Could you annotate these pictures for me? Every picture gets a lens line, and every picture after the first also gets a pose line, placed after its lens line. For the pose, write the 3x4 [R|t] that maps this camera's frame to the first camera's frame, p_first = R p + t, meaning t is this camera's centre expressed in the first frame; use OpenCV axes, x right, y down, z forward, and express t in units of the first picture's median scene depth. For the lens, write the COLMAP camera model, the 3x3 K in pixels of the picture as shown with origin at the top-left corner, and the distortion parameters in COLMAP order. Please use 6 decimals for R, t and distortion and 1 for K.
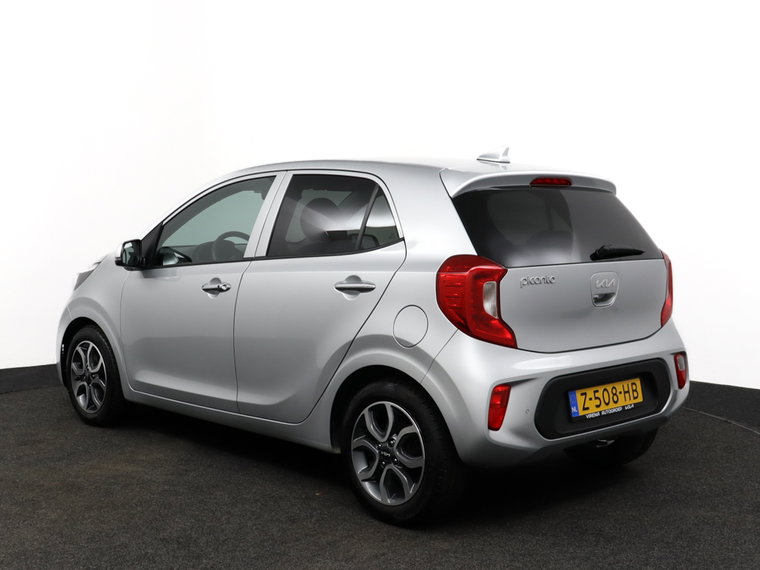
lens RADIAL K [[1124.9, 0, 361.5], [0, 1124.9, 252.0], [0, 0, 1]] dist [-0.213628, 0.000000]
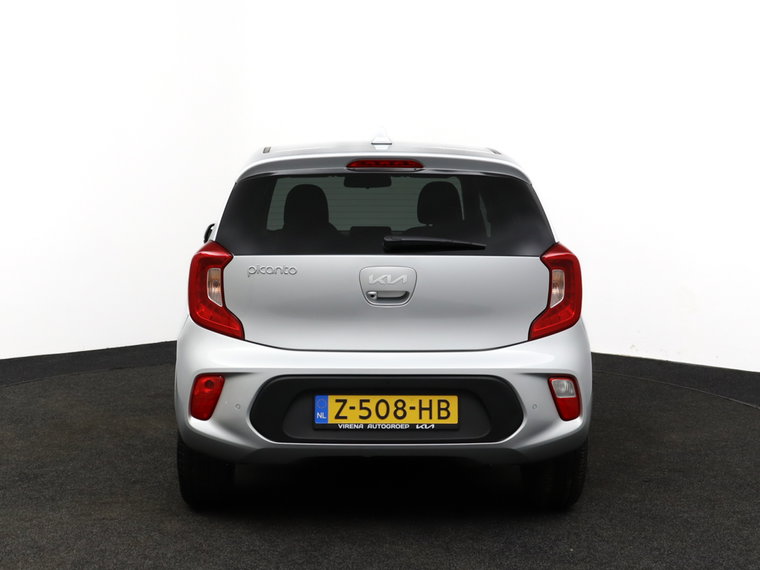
lens RADIAL K [[1124.9, 0, 371.9], [0, 1124.9, 281.9], [0, 0, 1]] dist [-0.213628, 0.000000]
pose [[0.747576, 0.050726, -0.662237, 0.774793], [-0.032321, 0.998676, 0.040010, -0.004645], [0.663390, -0.008507, 0.748226, 0.324932]]
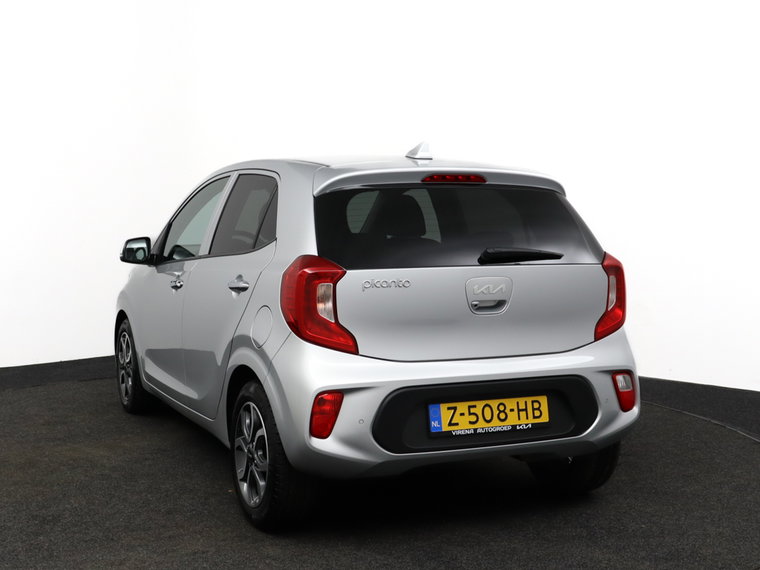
lens RADIAL K [[1124.9, 0, 346.5], [0, 1124.9, 273.2], [0, 0, 1]] dist [-0.213628, 0.000000]
pose [[0.937830, 0.020273, -0.346503, 0.417796], [-0.014844, 0.999722, 0.018314, -0.000242], [0.346778, -0.012032, 0.937870, 0.092852]]
